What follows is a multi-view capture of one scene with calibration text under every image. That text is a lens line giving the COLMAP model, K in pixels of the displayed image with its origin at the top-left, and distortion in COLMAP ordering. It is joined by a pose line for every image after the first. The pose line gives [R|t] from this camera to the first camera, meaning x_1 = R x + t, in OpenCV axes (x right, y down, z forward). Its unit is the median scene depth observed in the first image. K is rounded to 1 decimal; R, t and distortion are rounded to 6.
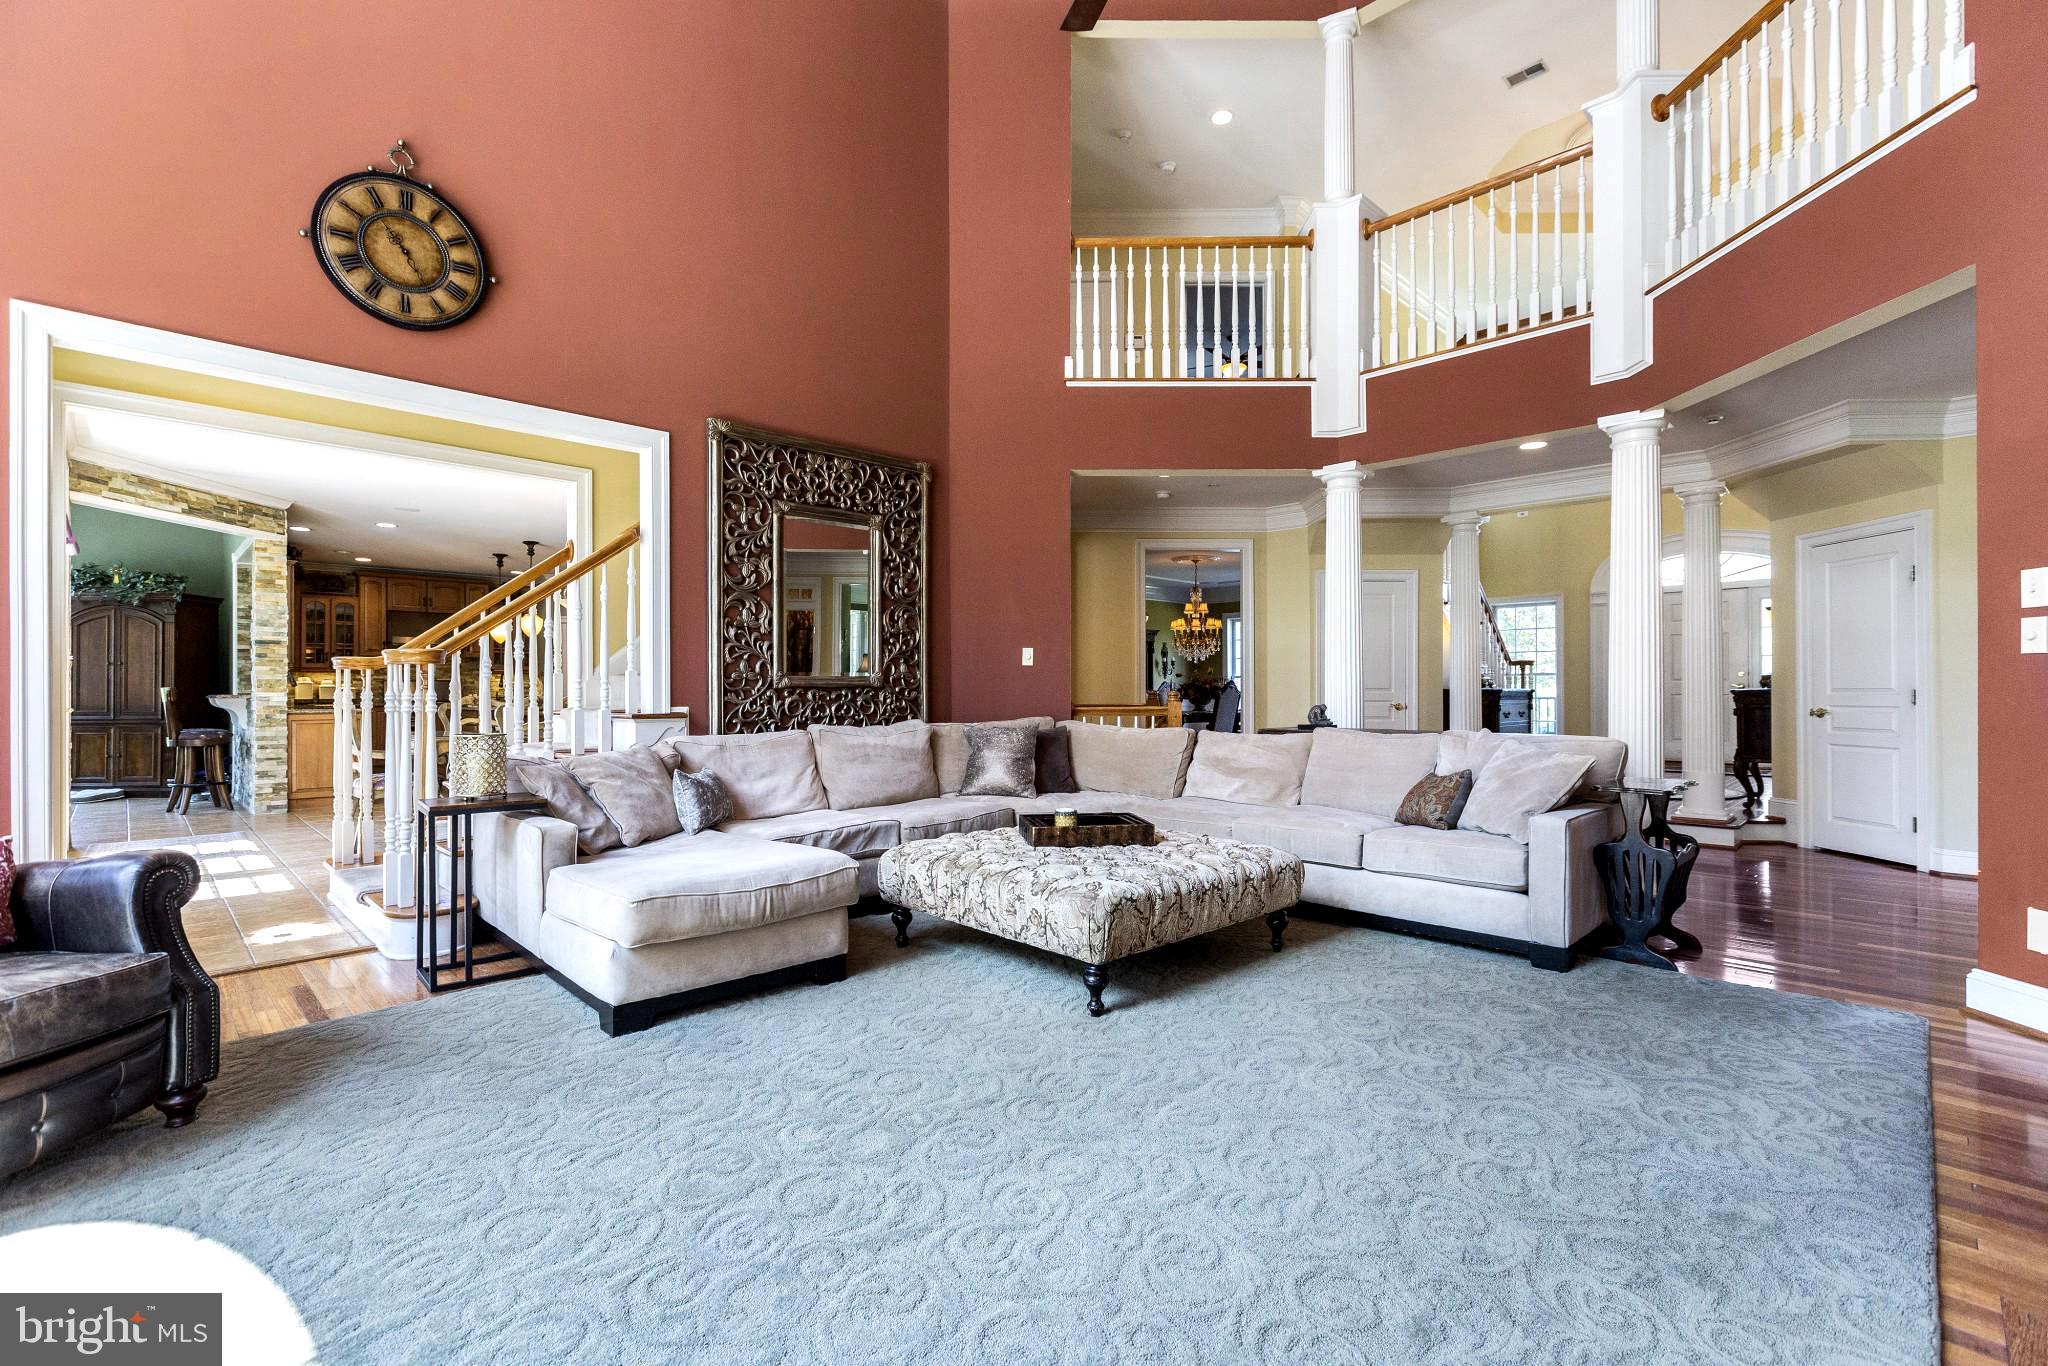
lens RADIAL K [[911.8, 0, 1026.3], [0, 911.8, 681.5], [0, 0, 1]] dist [0.000922, -0.000157]
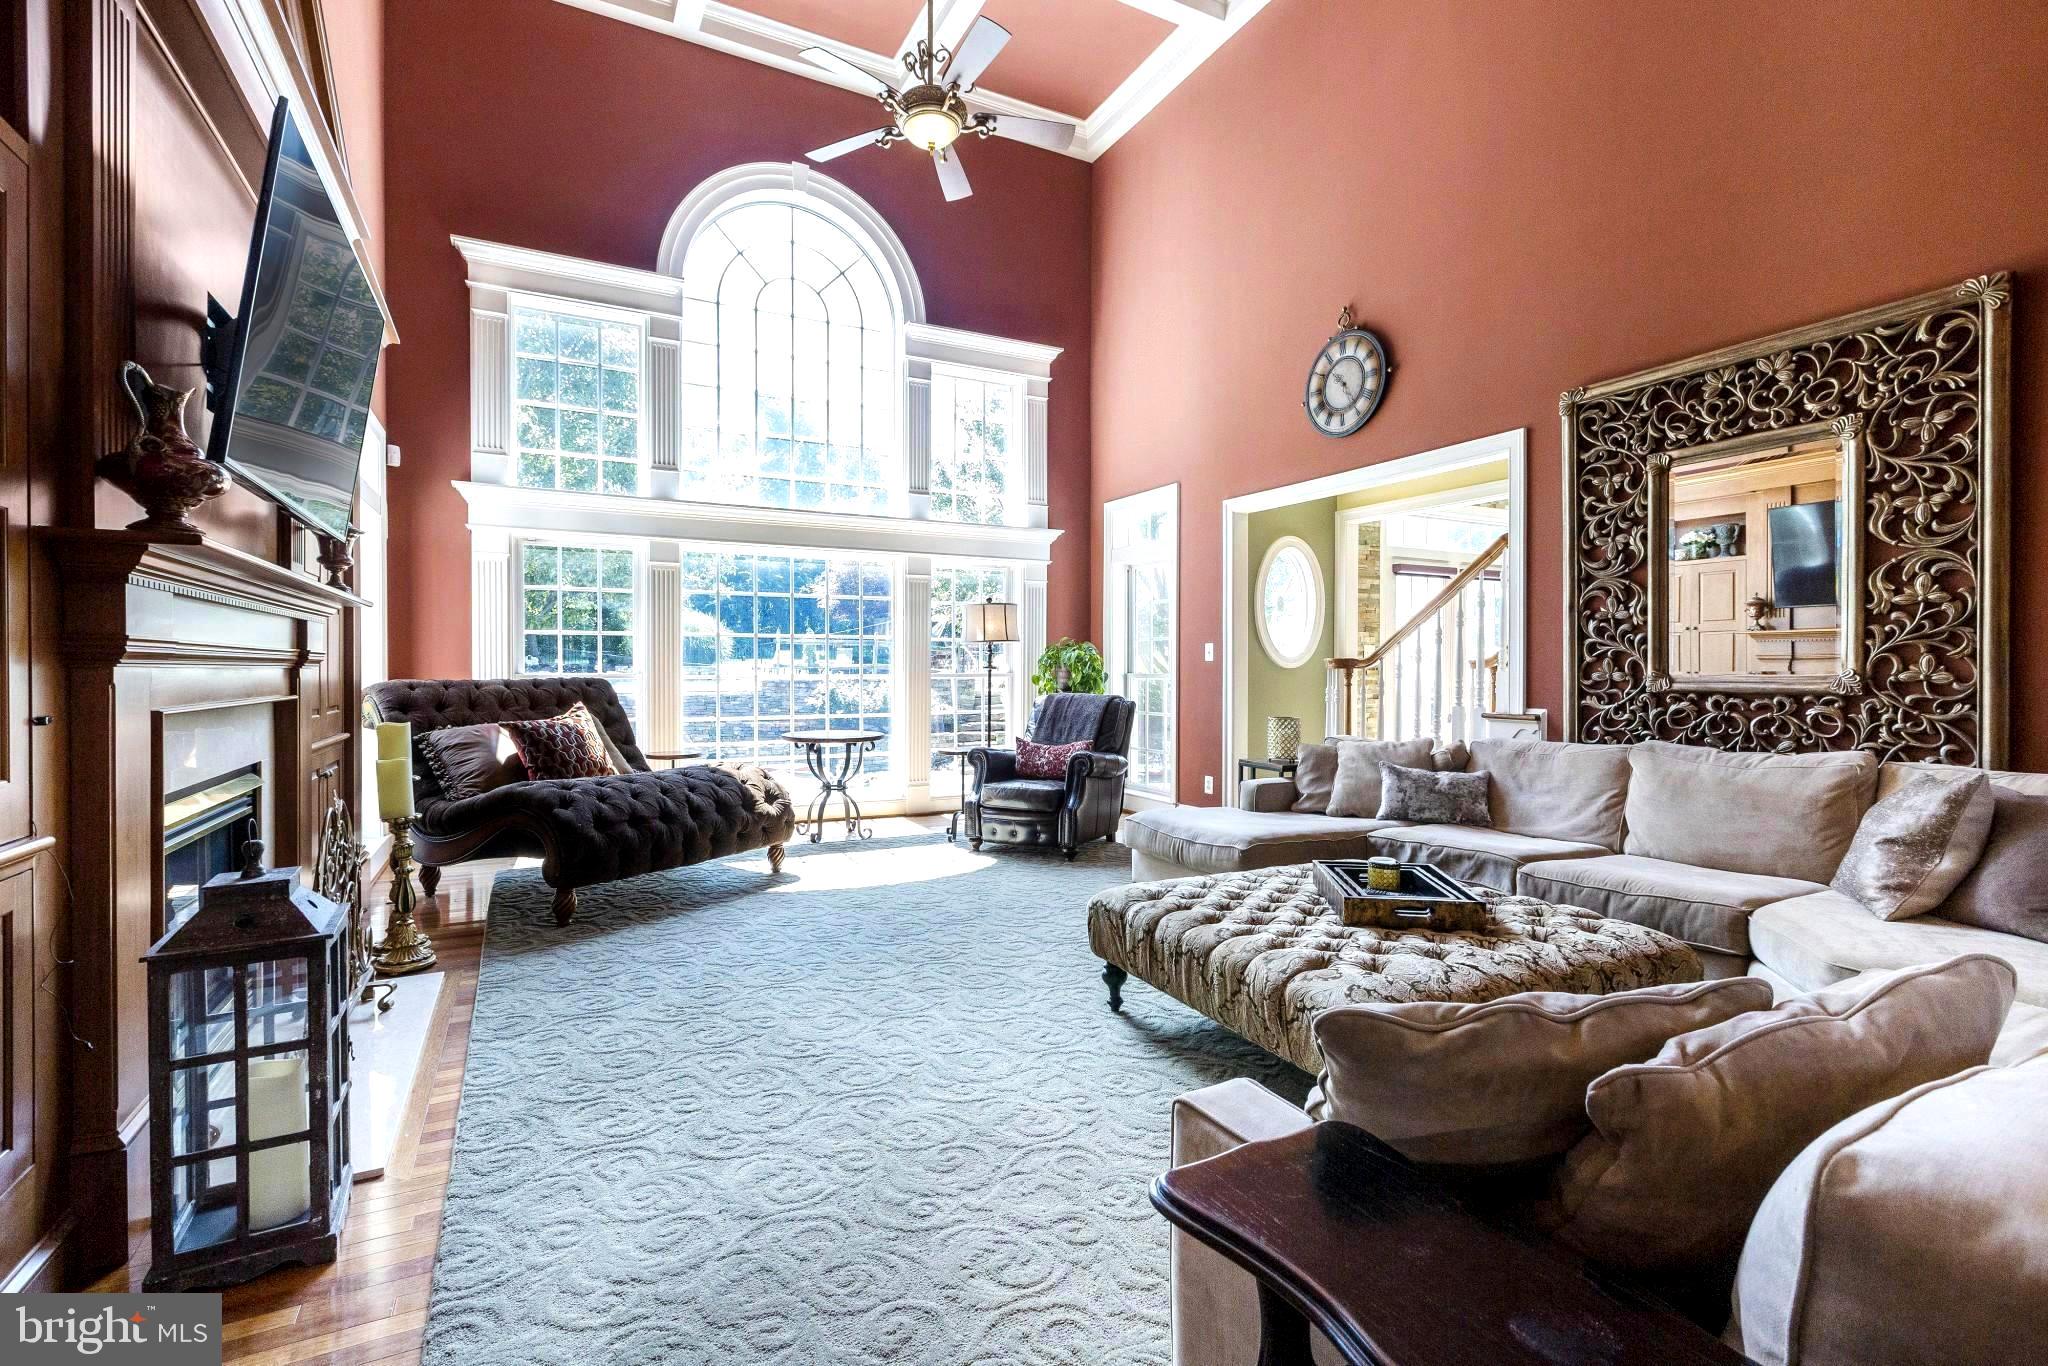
lens RADIAL K [[911.8, 0, 1021.0], [0, 911.8, 675.8], [0, 0, 1]] dist [0.000922, -0.000157]
pose [[-0.303228, 0.002054, -0.952916, 0.664018], [-0.003799, 0.999987, 0.003365, -0.007802], [0.952910, 0.004640, -0.303216, 0.737635]]
